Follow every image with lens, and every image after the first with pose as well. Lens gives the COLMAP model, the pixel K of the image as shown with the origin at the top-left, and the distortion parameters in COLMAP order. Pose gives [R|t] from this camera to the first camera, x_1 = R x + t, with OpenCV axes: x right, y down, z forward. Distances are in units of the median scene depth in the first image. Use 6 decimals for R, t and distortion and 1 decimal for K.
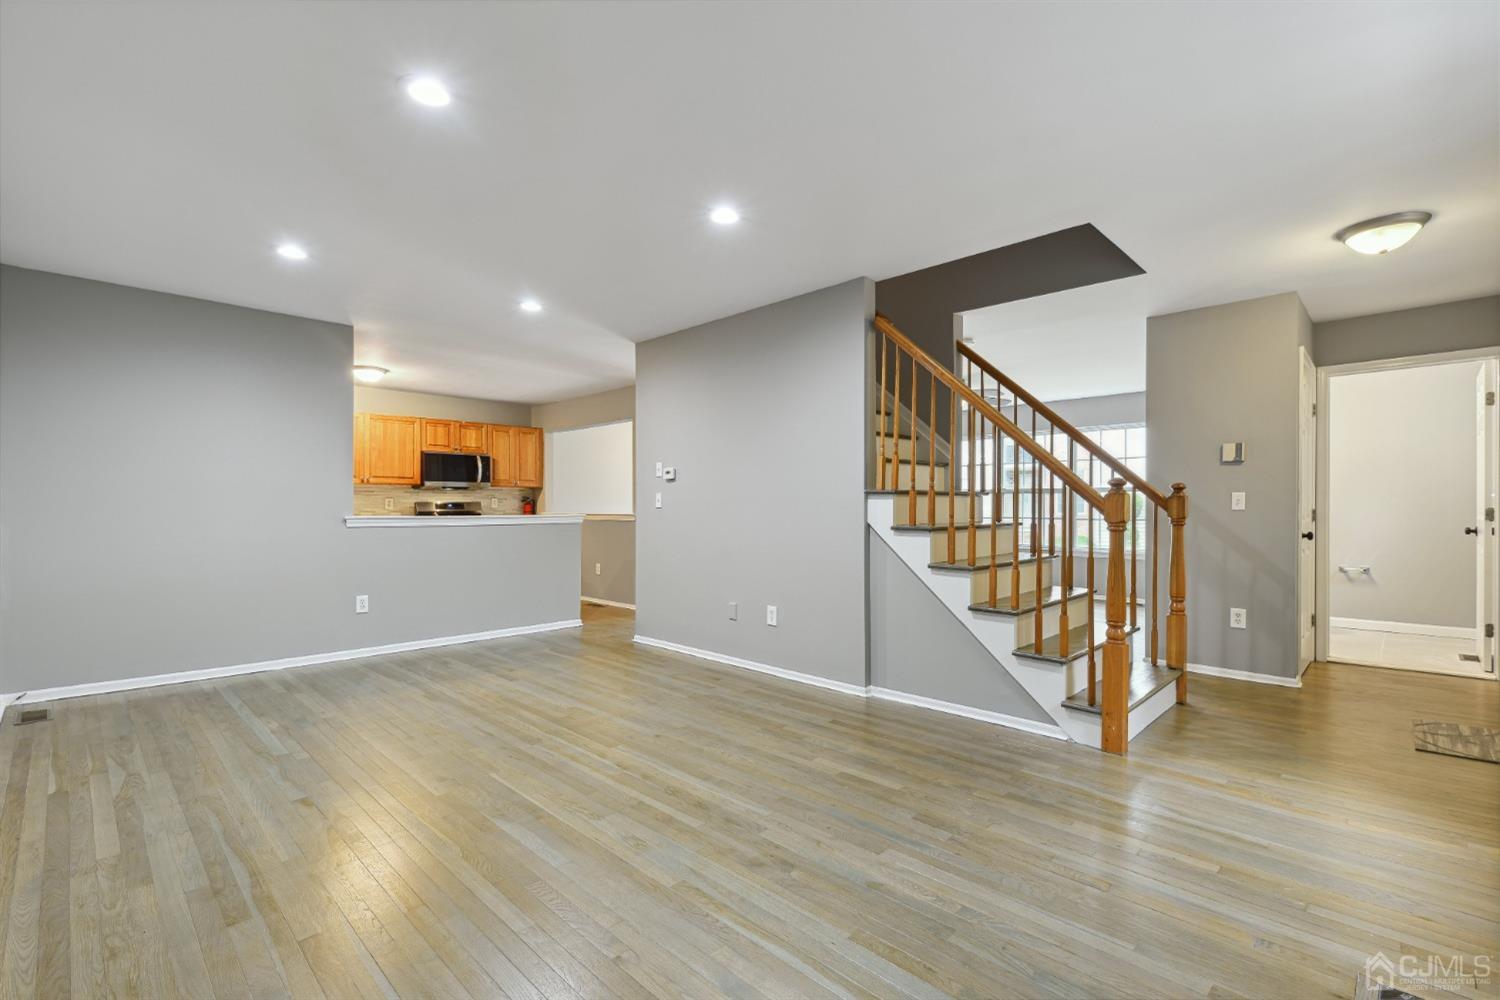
lens RADIAL K [[660.0, 0, 753.0], [0, 660.0, 506.4], [0, 0, 1]] dist [-0.000658, -0.000056]
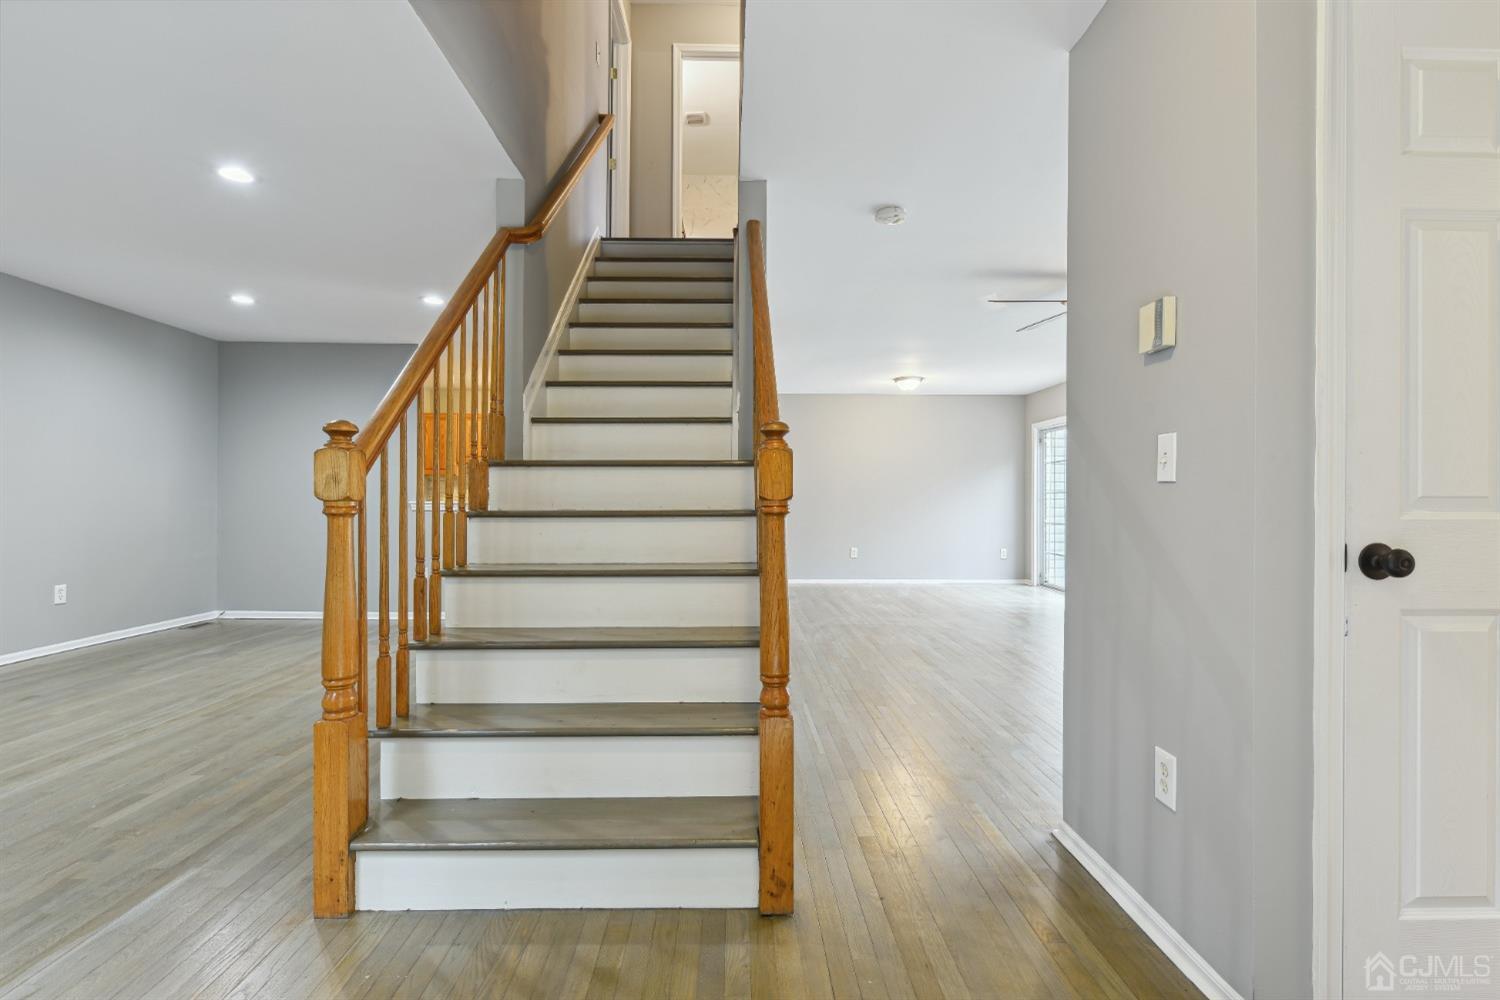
lens RADIAL K [[706.9, 0, 750.0], [0, 706.9, 500.0], [0, 0, 1]] dist [0.000166, -0.000350]
pose [[0.725962, -0.002127, -0.687732, 1.106446], [-0.007469, 0.999912, -0.010977, 0.028374], [0.687695, 0.013106, 0.725882, 0.733666]]
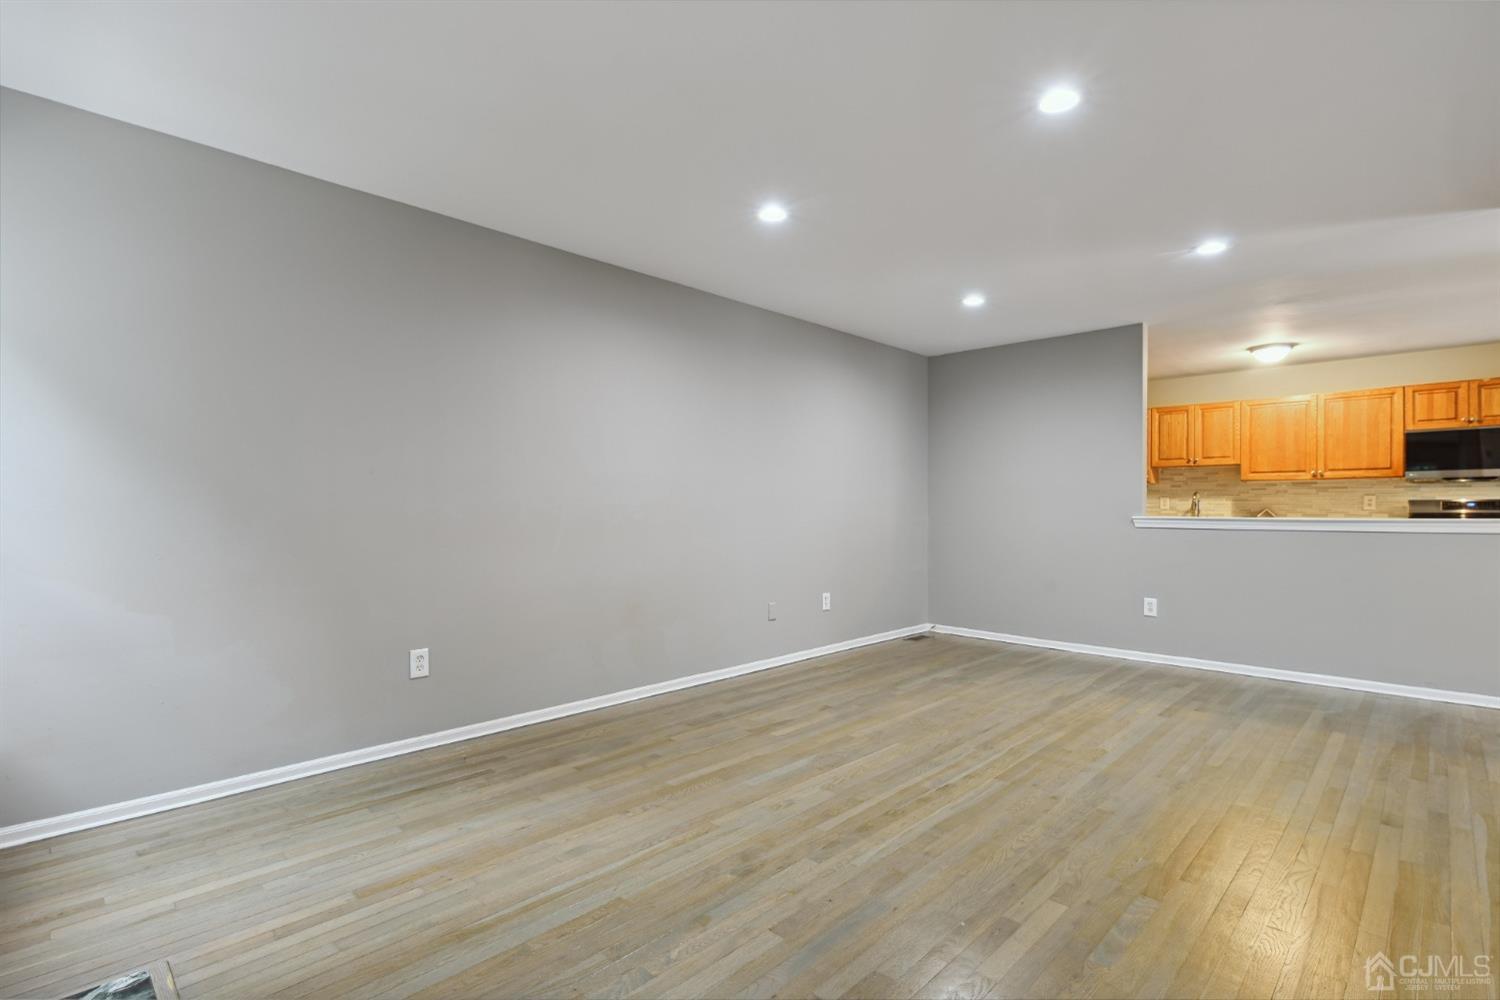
lens RADIAL K [[706.9, 0, 750.0], [0, 706.9, 500.0], [0, 0, 1]] dist [0.000166, -0.000350]
pose [[0.015263, -0.012245, -0.999809, 0.689902], [0.003537, 0.999919, -0.012192, 0.001599], [0.999877, -0.003350, 0.015306, 0.618045]]
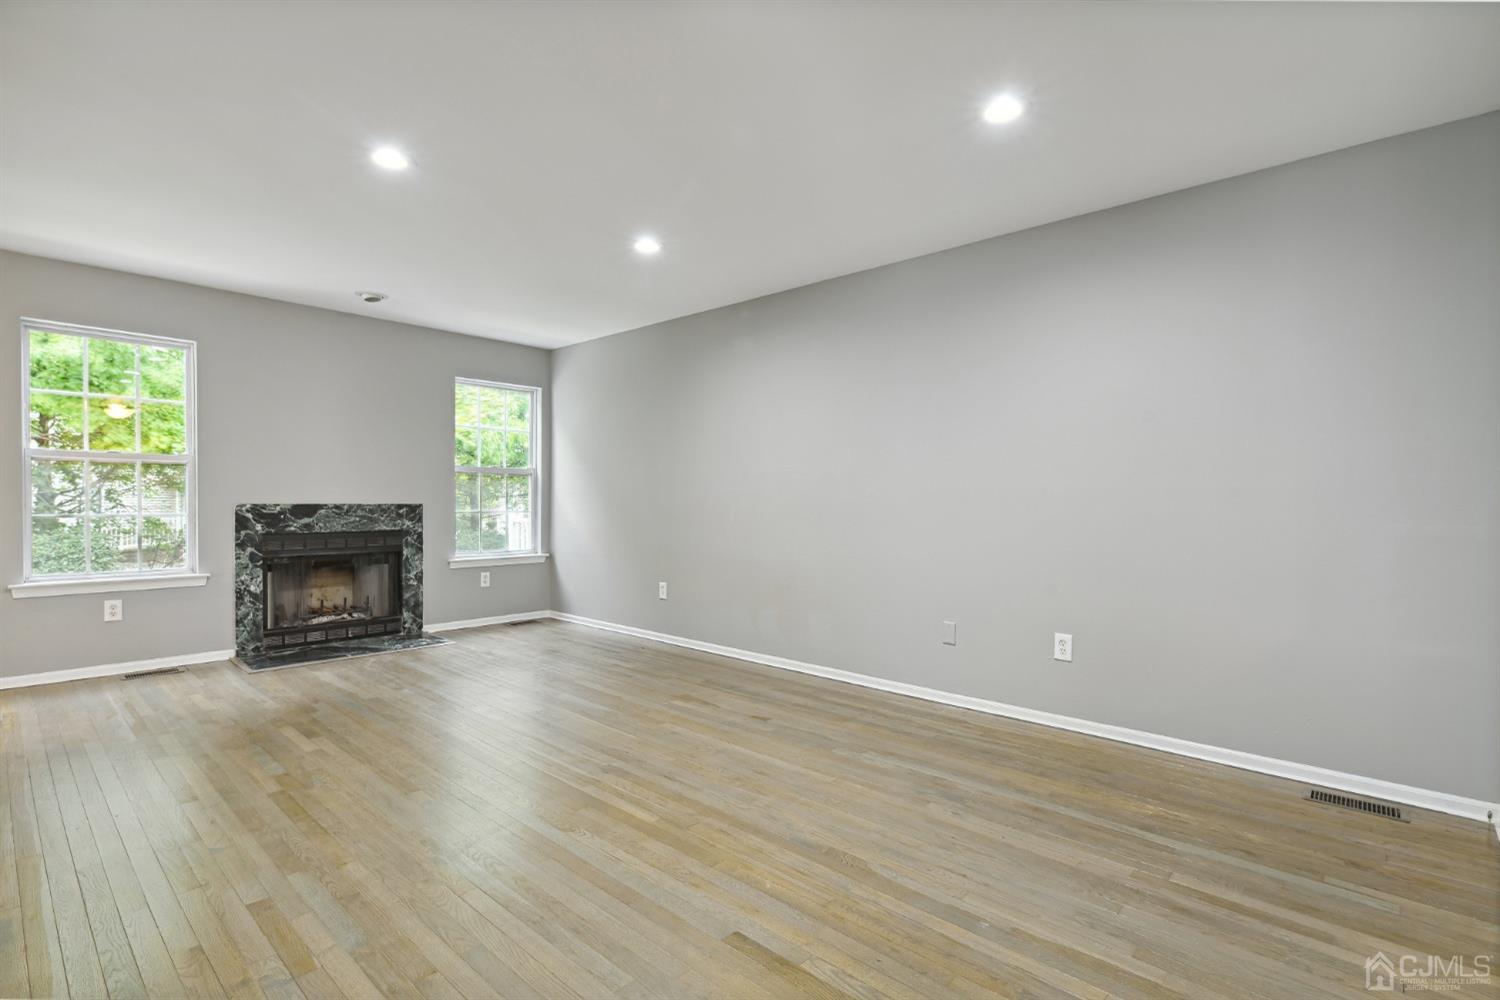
lens RADIAL K [[721.4, 0, 782.2], [0, 721.4, 502.1], [0, 0, 1]] dist [-0.000137, -0.000039]
pose [[-0.998004, -0.008609, -0.062561, -0.478927], [-0.008569, 0.999963, -0.000904, 0.005133], [0.062567, -0.000367, -0.998041, 1.892366]]
